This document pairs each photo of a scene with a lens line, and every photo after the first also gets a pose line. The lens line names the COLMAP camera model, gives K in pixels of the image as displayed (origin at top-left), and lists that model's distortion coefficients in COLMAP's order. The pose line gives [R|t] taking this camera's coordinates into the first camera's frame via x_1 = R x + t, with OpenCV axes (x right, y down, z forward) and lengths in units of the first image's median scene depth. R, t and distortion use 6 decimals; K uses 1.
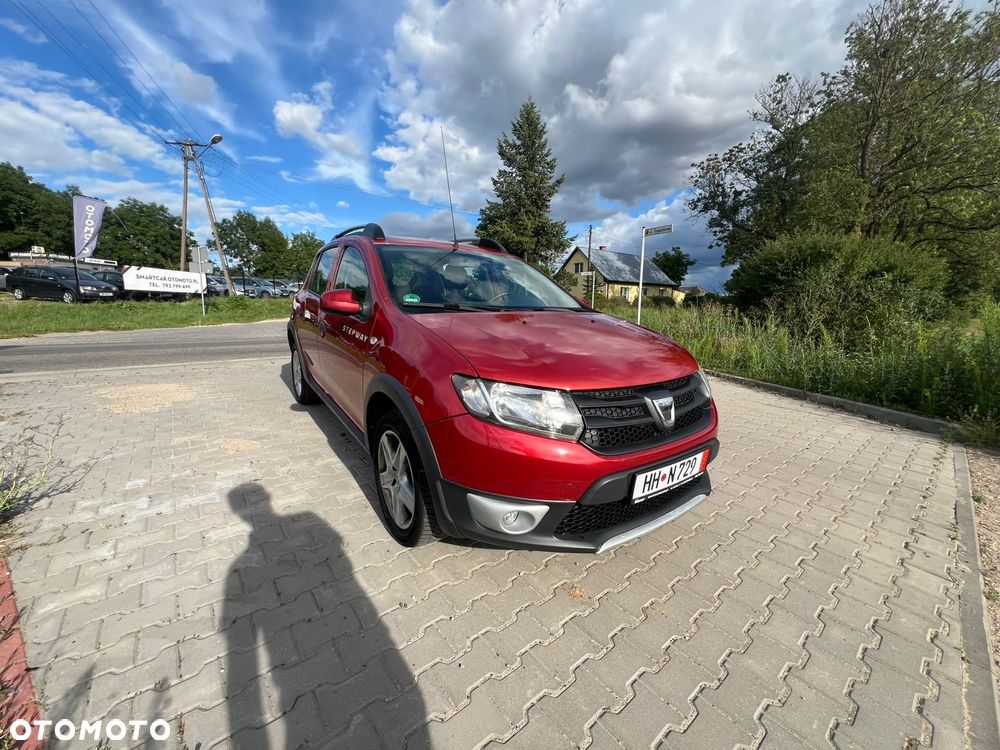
lens RADIAL K [[401.8, 0, 498.0], [0, 401.8, 371.7], [0, 0, 1]] dist [-0.001464, 0.000149]
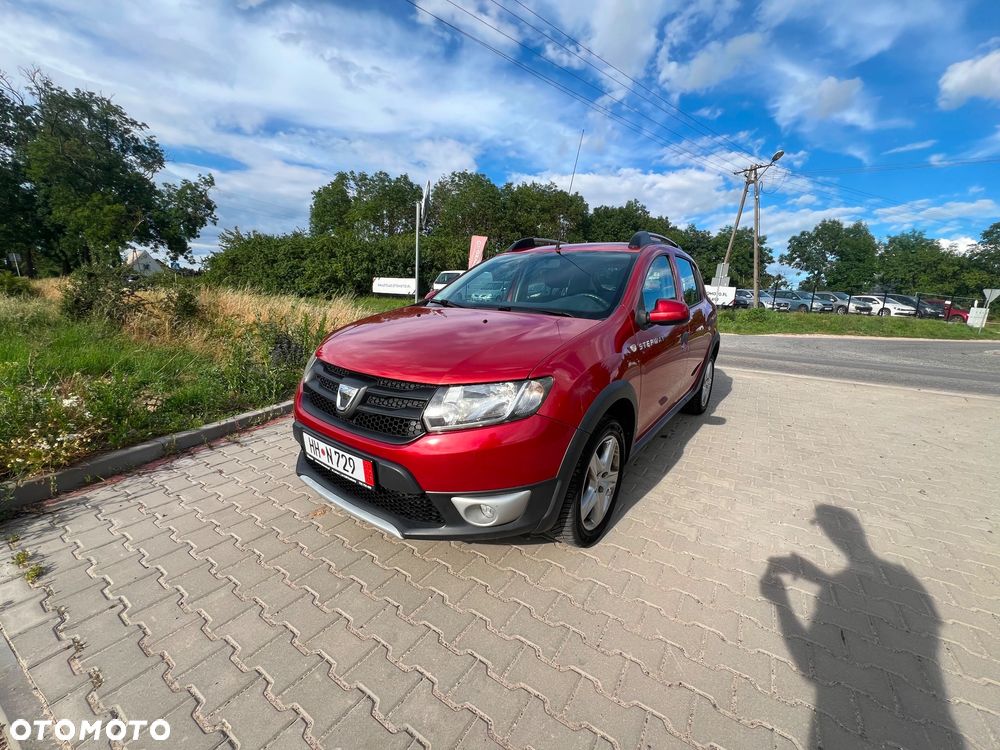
lens RADIAL K [[401.8, 0, 495.8], [0, 401.8, 374.1], [0, 0, 1]] dist [-0.001464, 0.000149]
pose [[0.303391, 0.175086, -0.936642, 0.102428], [-0.202843, 0.972310, 0.116050, -0.011021], [0.931026, 0.154782, 0.330505, 0.069393]]
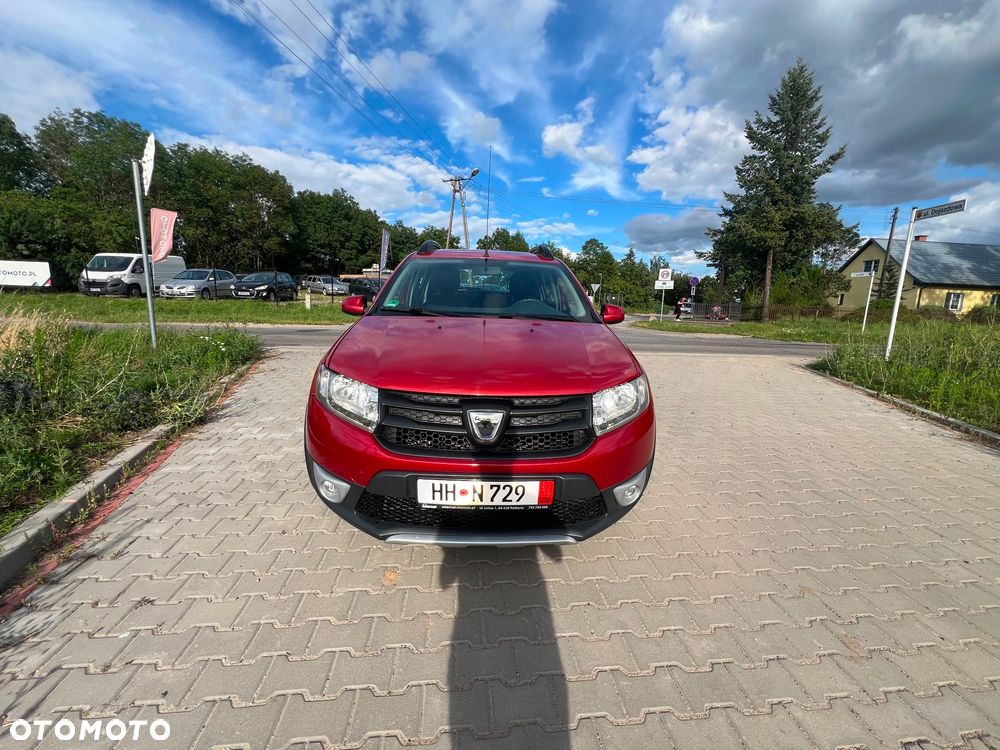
lens RADIAL K [[401.8, 0, 497.5], [0, 401.8, 375.3], [0, 0, 1]] dist [-0.001464, 0.000149]
pose [[0.840022, 0.111383, -0.530995, 0.063501], [-0.113000, 0.993155, 0.029563, -0.003496], [0.530654, 0.035169, 0.846859, 0.014436]]
